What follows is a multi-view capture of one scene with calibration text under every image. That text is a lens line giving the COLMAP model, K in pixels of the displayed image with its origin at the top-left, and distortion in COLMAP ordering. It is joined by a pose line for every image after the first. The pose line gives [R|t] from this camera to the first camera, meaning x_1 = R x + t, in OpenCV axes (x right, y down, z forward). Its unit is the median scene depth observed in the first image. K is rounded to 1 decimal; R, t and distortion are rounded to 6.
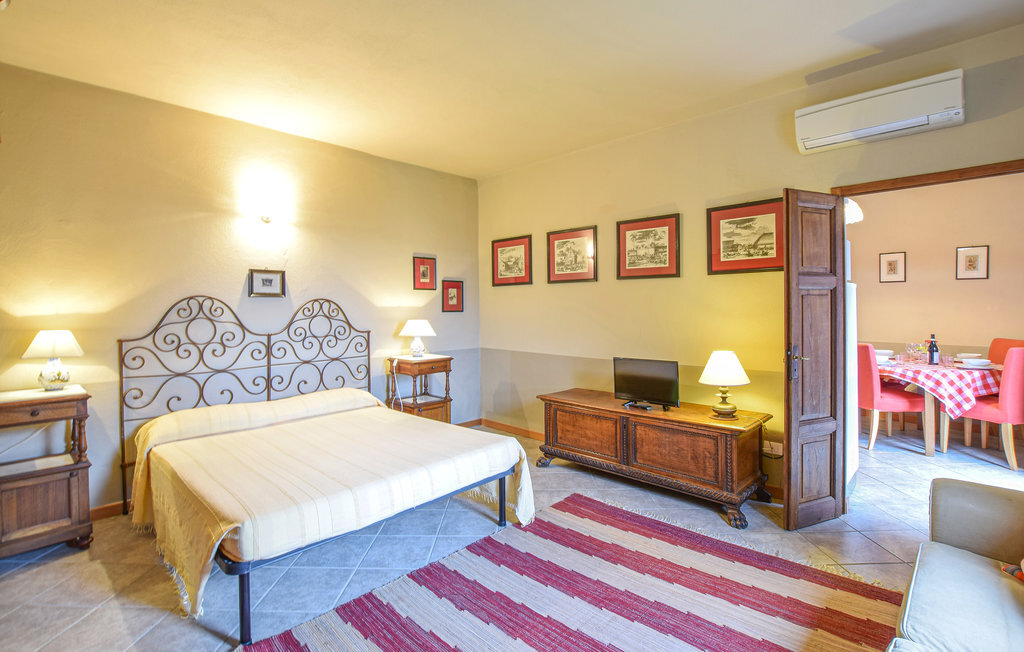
lens RADIAL K [[492.3, 0, 504.2], [0, 492.3, 308.7], [0, 0, 1]] dist [-0.021574, -0.000111]
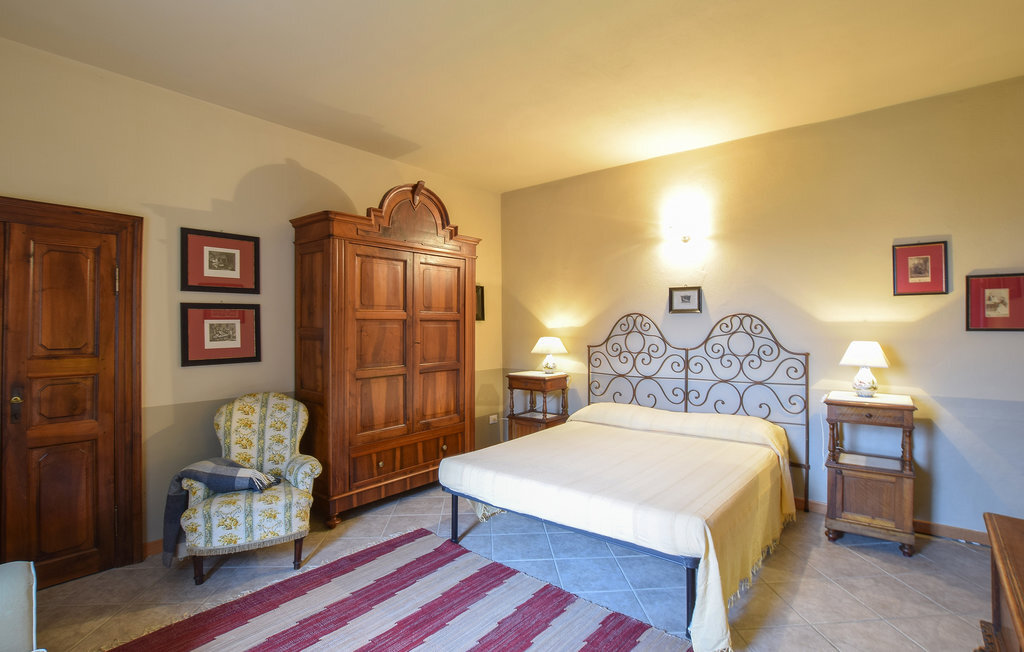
lens RADIAL K [[492.3, 0, 509.0], [0, 492.3, 324.5], [0, 0, 1]] dist [-0.021574, -0.000111]
pose [[0.055986, 0.005844, -0.998414, 0.539111], [0.000495, 0.999983, 0.005881, -0.005944], [0.998431, -0.000823, 0.055982, 0.562500]]
